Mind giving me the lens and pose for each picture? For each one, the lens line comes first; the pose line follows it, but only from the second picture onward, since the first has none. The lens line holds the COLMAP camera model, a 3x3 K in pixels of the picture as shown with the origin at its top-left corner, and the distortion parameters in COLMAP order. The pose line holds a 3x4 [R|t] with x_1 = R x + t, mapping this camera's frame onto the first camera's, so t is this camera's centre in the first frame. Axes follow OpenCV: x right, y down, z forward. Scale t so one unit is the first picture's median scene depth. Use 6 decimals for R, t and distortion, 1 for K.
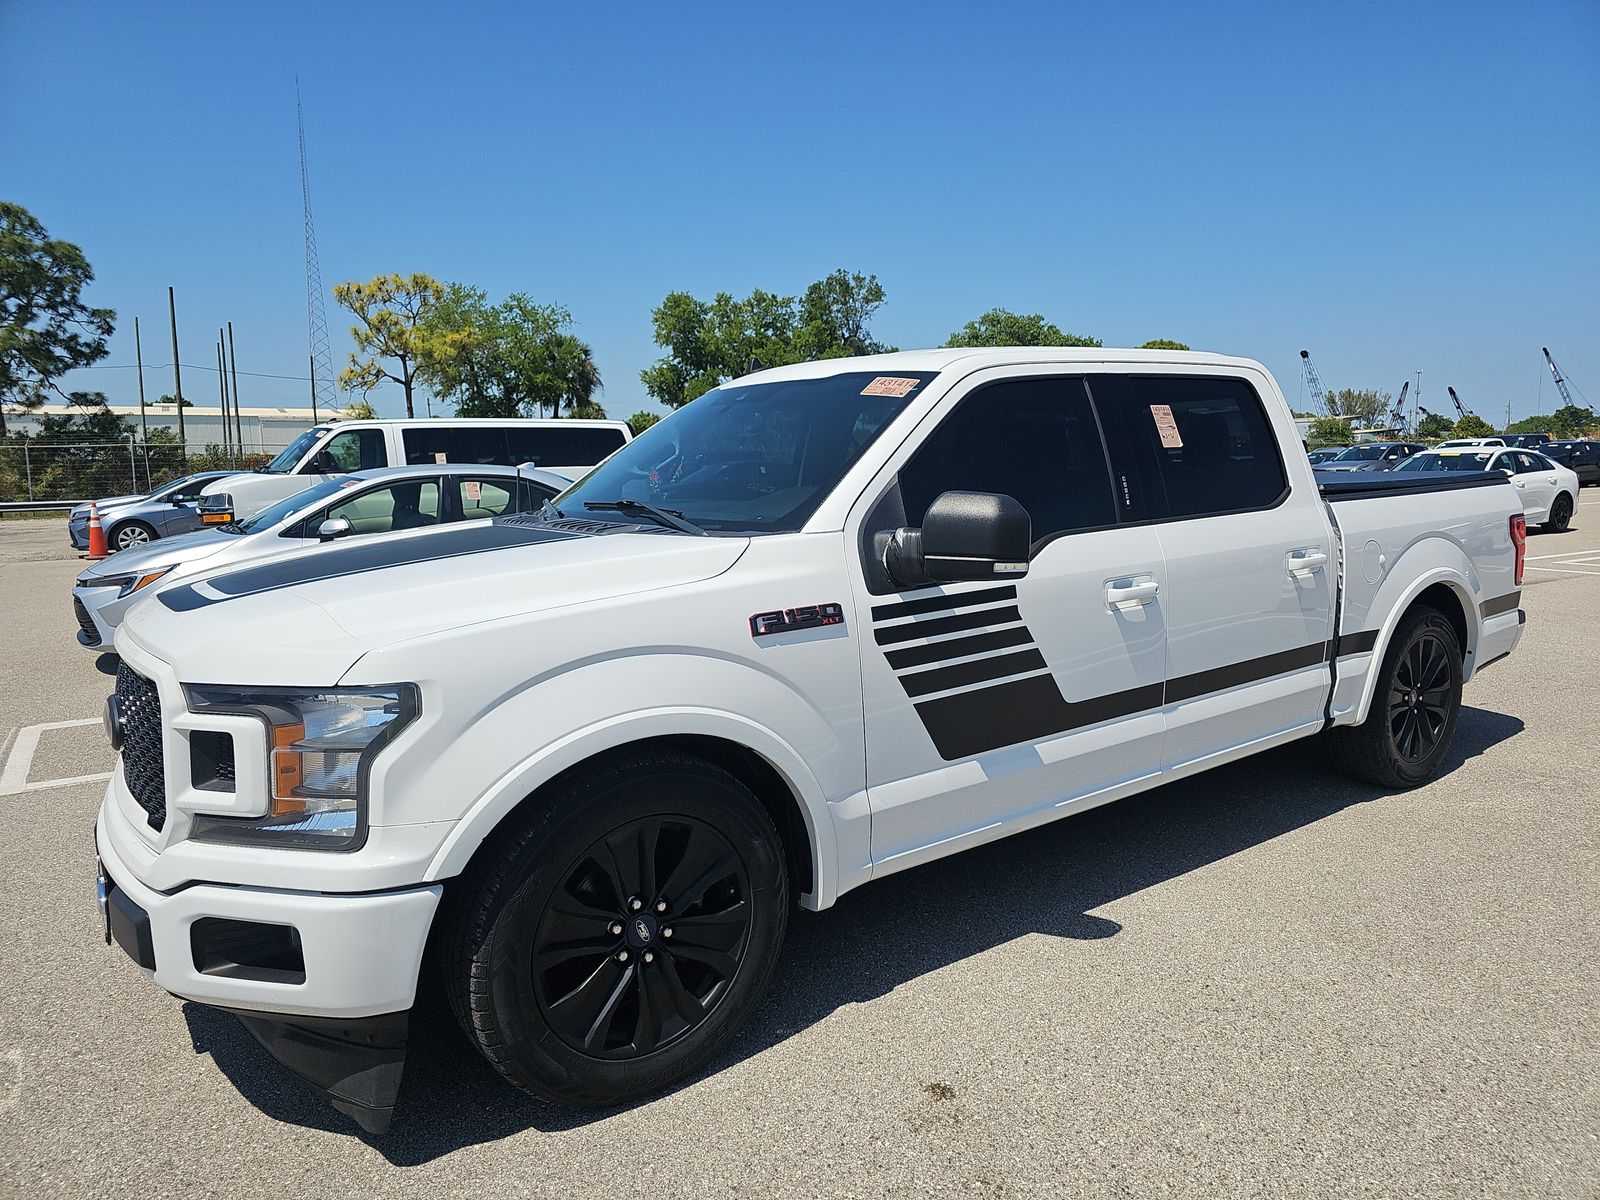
lens RADIAL K [[1077.0, 0, 814.3], [0, 1077.0, 594.5], [0, 0, 1]] dist [0.029977, -0.018723]
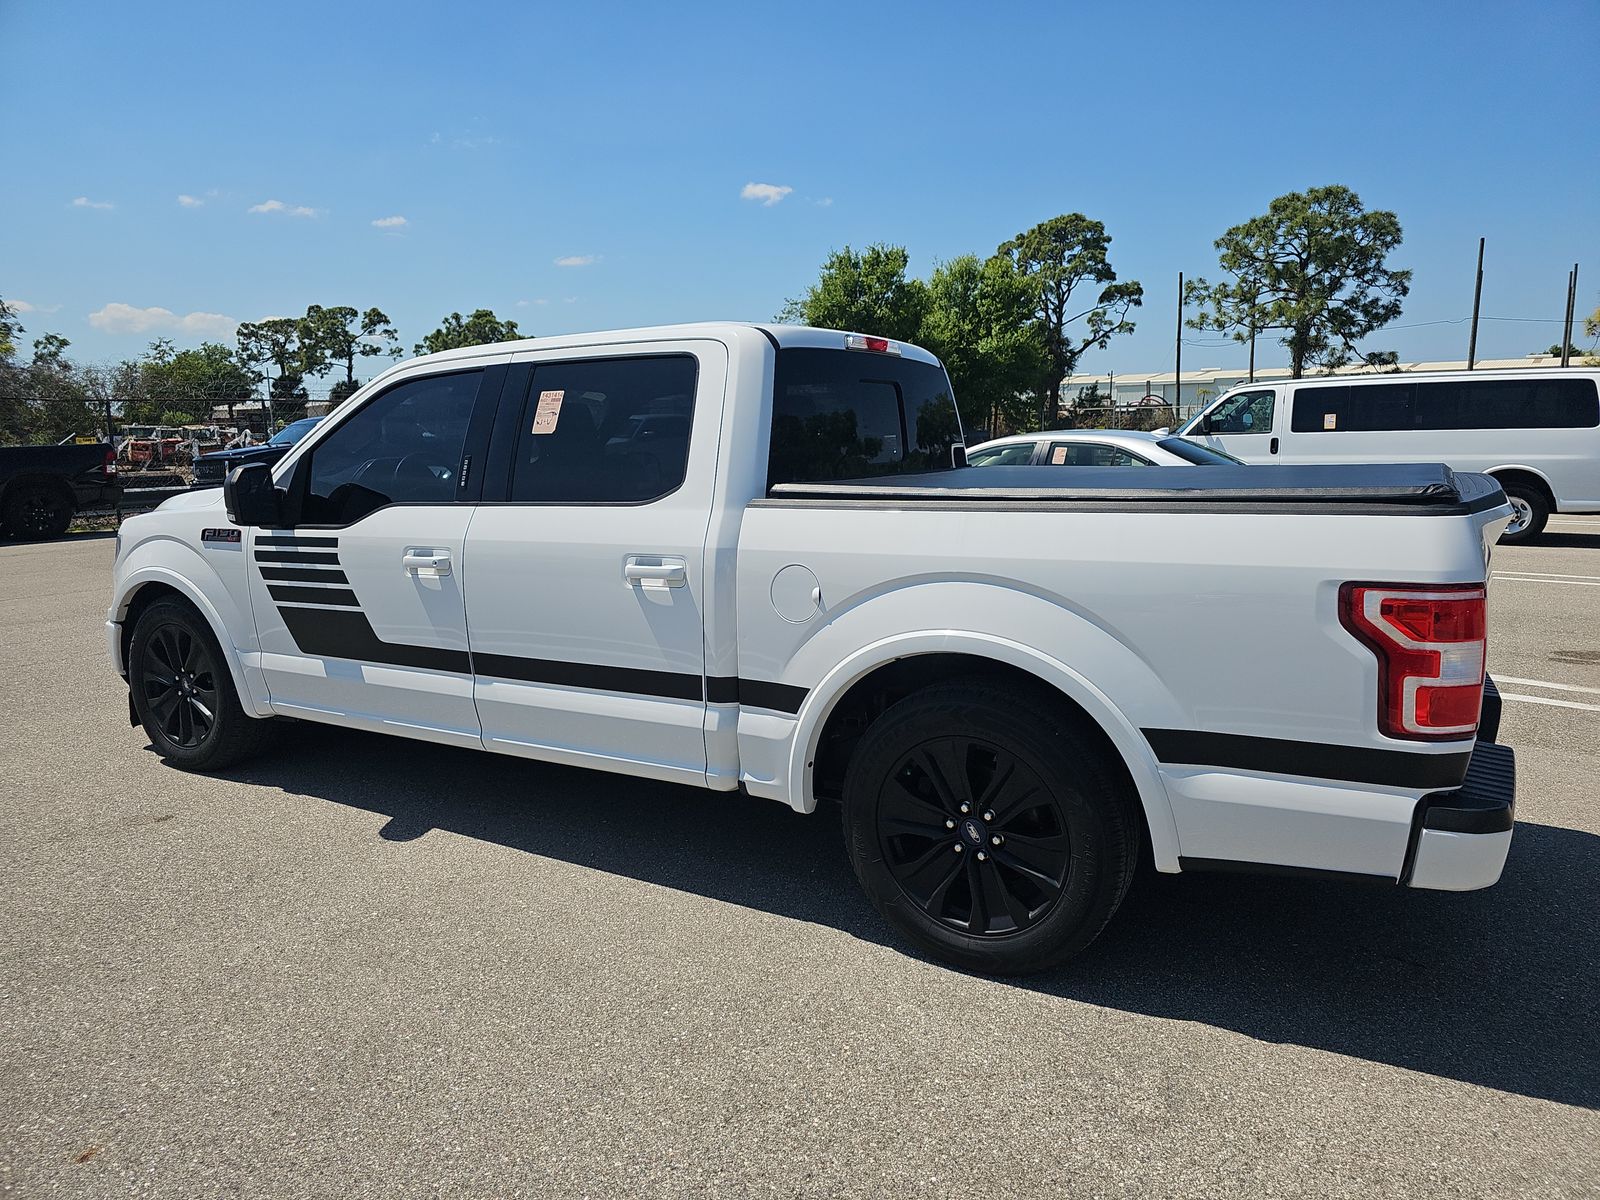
lens RADIAL K [[1077.0, 0, 816.5], [0, 1077.0, 600.1], [0, 0, 1]] dist [0.029977, -0.018723]
pose [[0.400713, 0.154766, -0.903038, 0.119309], [-0.111741, 0.986527, 0.119491, -0.011514], [0.909364, 0.053024, 0.412608, 0.072482]]
